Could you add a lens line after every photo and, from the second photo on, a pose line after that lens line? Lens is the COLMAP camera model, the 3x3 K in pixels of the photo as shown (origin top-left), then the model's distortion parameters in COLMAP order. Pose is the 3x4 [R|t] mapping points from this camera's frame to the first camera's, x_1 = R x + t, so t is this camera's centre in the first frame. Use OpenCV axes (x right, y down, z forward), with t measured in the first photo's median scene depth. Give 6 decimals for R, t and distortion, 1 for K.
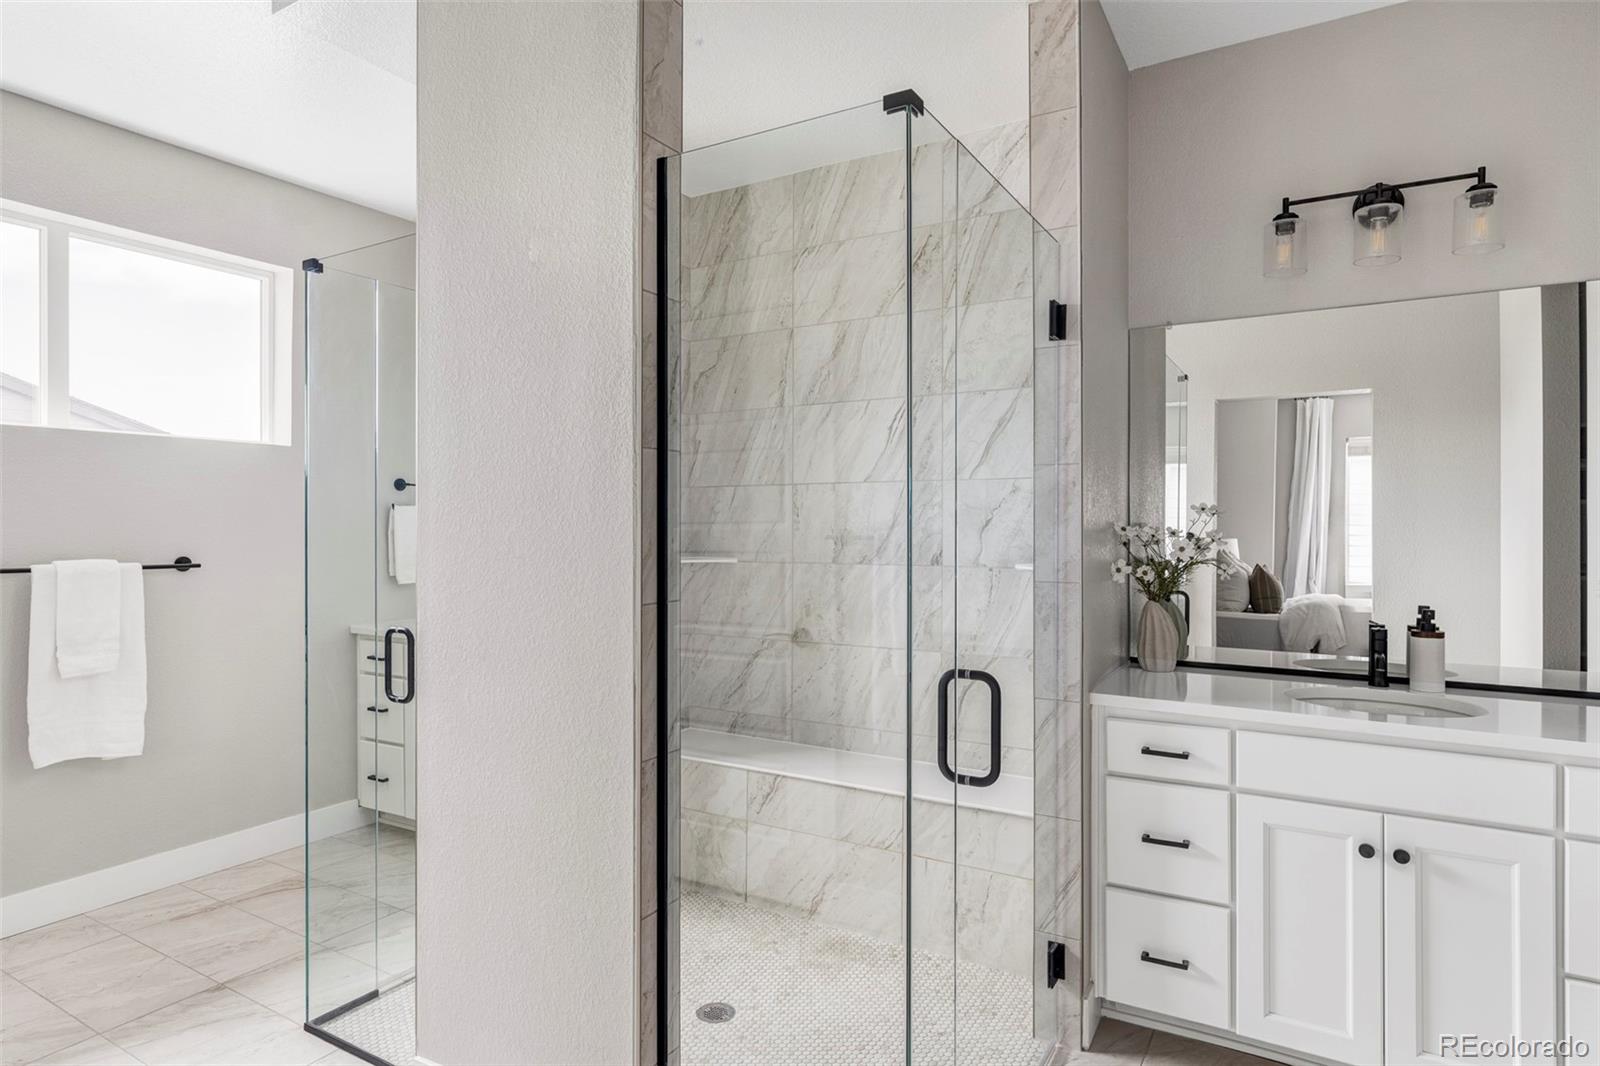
lens RADIAL K [[910.6, 0, 801.2], [0, 910.6, 527.1], [0, 0, 1]] dist [-0.001954, 0.000035]
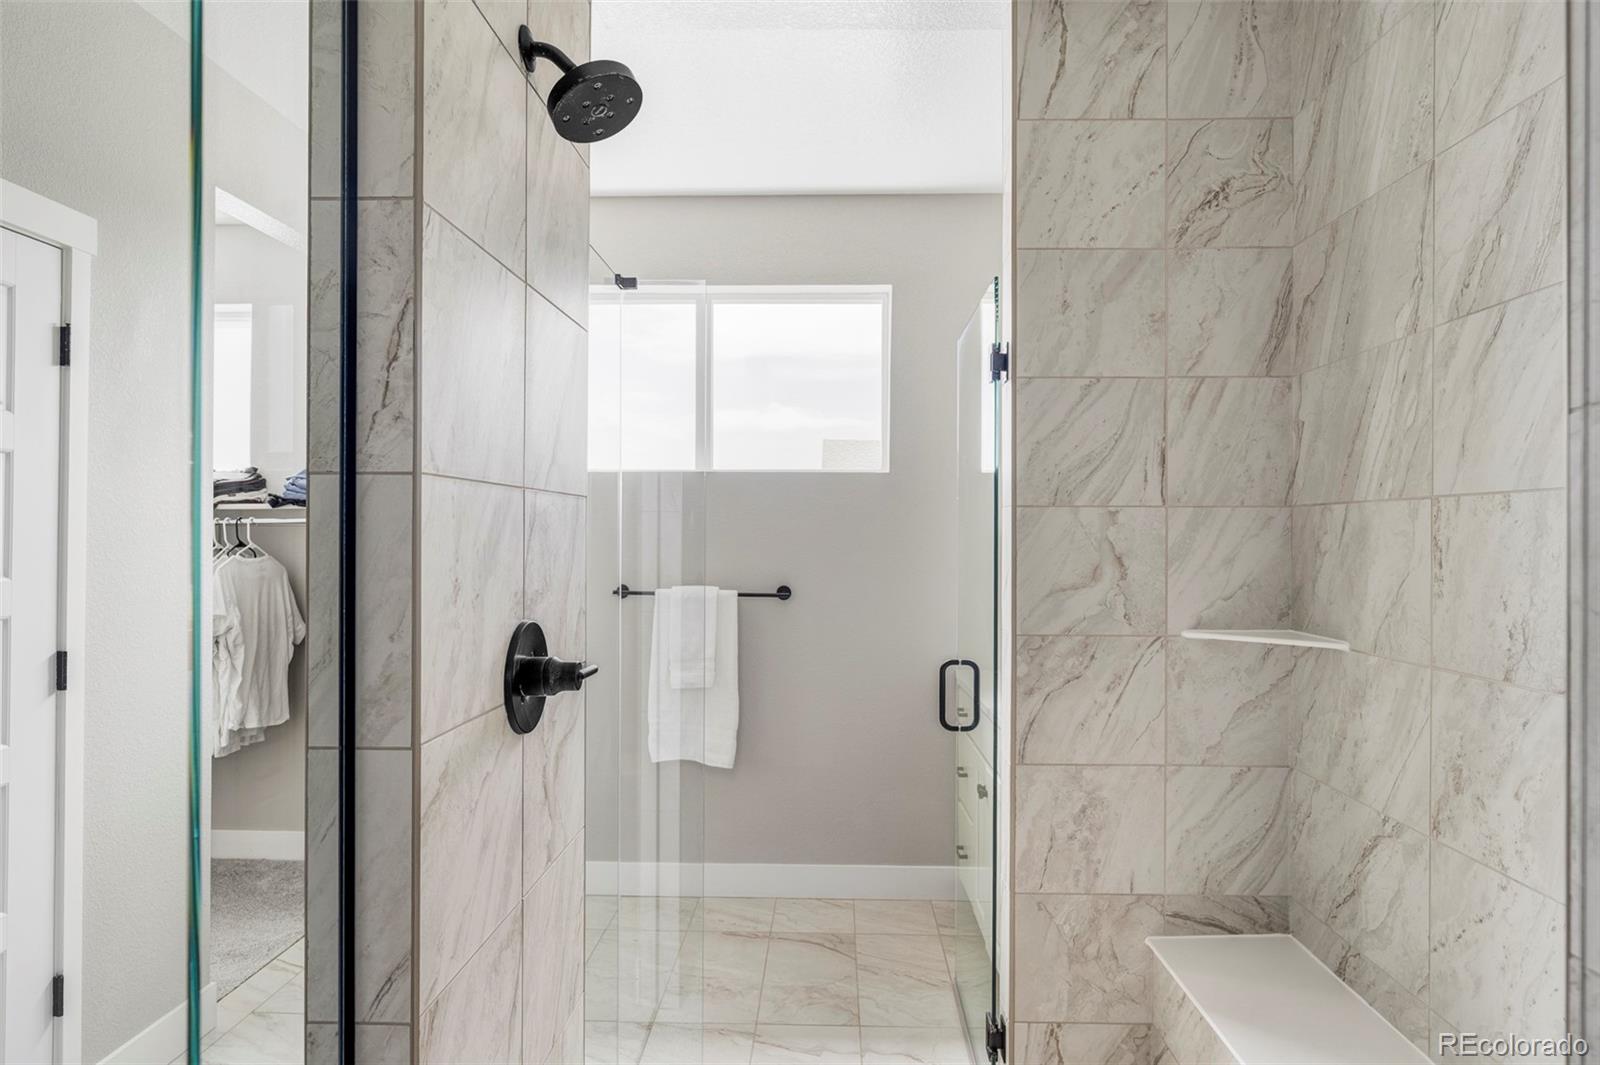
lens RADIAL K [[910.6, 0, 803.1], [0, 910.6, 531.6], [0, 0, 1]] dist [-0.001954, 0.000035]
pose [[0.482589, 0.000813, -0.875846, 0.239612], [-0.008817, 0.999953, -0.003930, -0.024886], [0.875802, 0.009619, 0.482574, 0.498876]]
